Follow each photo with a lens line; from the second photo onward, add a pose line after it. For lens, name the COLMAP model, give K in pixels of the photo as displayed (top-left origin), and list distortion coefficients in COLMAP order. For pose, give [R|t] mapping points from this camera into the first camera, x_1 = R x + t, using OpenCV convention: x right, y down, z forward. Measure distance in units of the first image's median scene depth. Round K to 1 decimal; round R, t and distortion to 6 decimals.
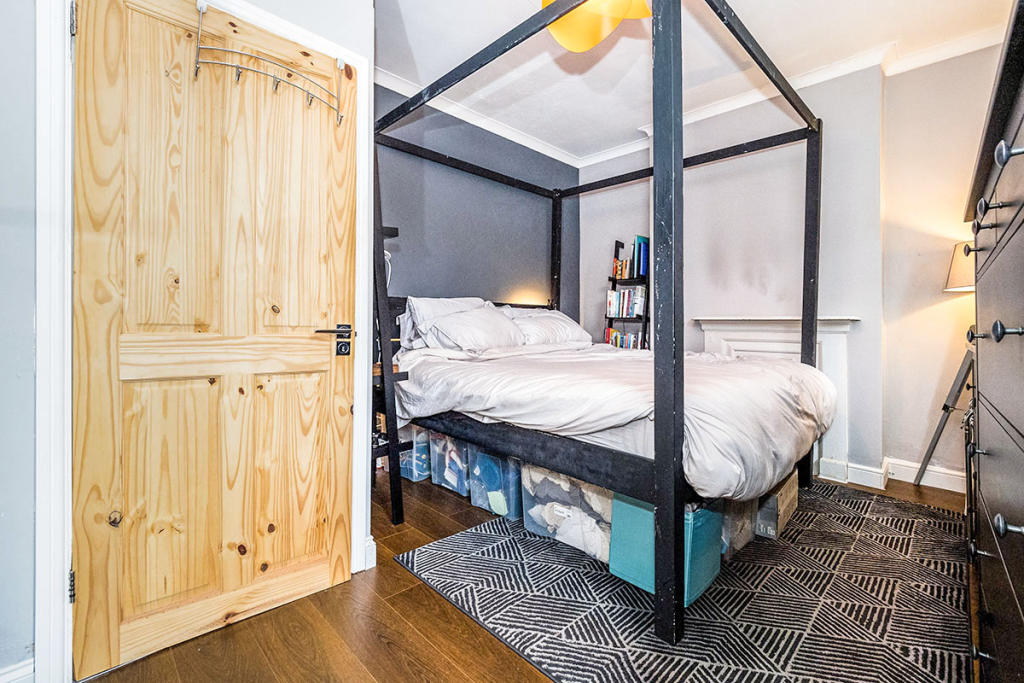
lens RADIAL K [[496.1, 0, 515.0], [0, 496.1, 313.7], [0, 0, 1]] dist [0.014568, -0.009641]
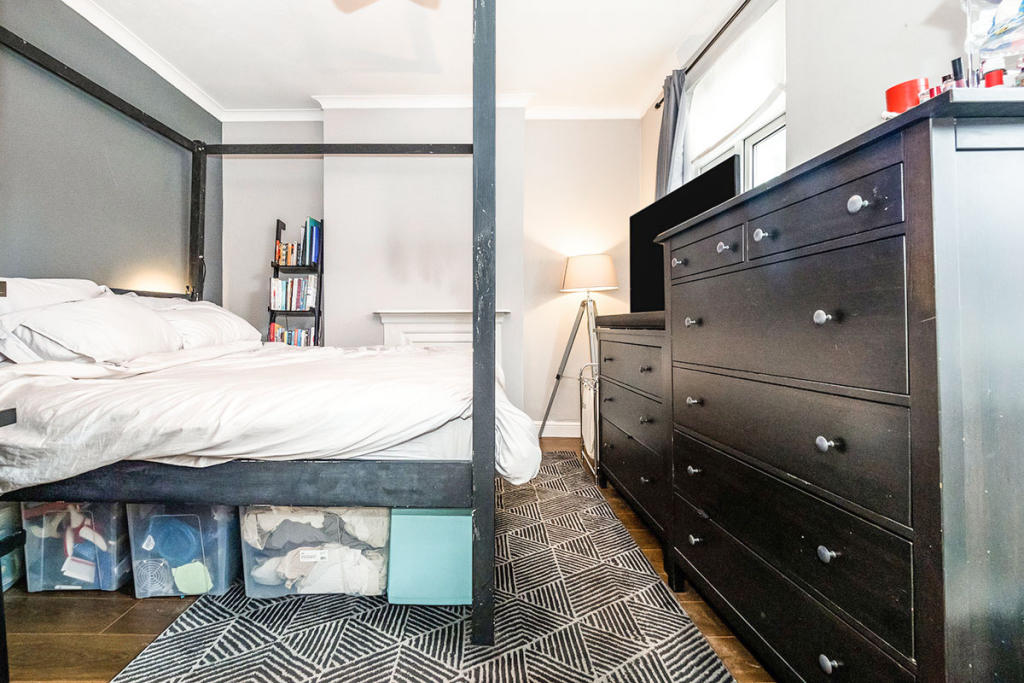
lens RADIAL K [[496.1, 0, 515.0], [0, 496.1, 313.7], [0, 0, 1]] dist [0.014568, -0.009641]
pose [[0.675465, -0.006011, 0.737368, -0.267133], [-0.003564, 0.999928, 0.011416, 0.003021], [-0.737384, -0.010339, 0.675395, 0.227466]]
